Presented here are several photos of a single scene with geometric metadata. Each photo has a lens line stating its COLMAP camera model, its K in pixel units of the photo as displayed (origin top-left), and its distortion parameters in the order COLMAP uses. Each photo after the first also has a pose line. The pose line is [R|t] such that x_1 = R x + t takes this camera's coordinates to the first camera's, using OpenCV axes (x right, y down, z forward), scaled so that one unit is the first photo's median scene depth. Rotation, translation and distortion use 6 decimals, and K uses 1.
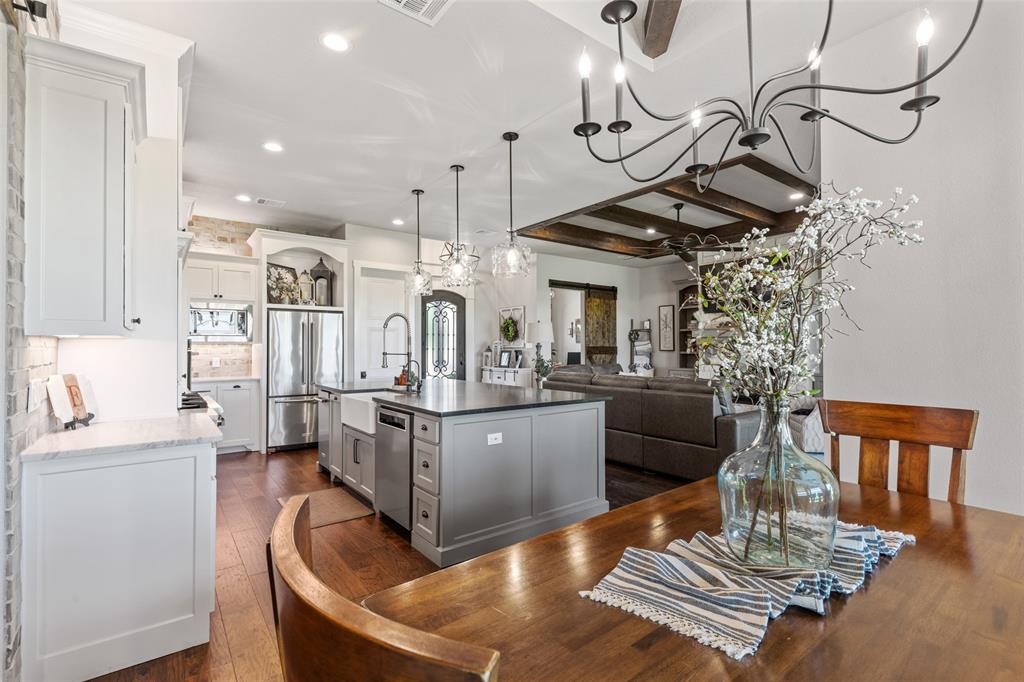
lens RADIAL K [[473.5, 0, 517.1], [0, 473.5, 339.7], [0, 0, 1]] dist [0.011997, -0.000059]
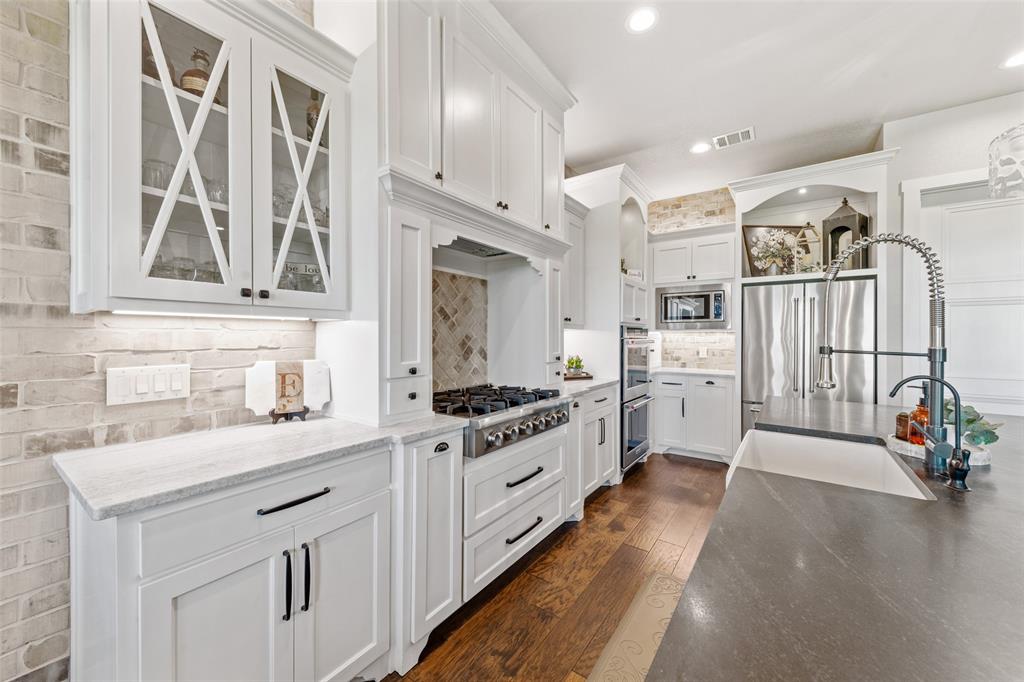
lens RADIAL K [[385.2, 0, 511.3], [0, 385.2, 338.2], [0, 0, 1]] dist [0.002170, -0.000302]
pose [[0.294836, 0.006672, -0.955525, -0.041944], [0.008888, 0.999913, 0.009724, 0.009669], [0.955507, -0.011360, 0.294751, 0.418332]]
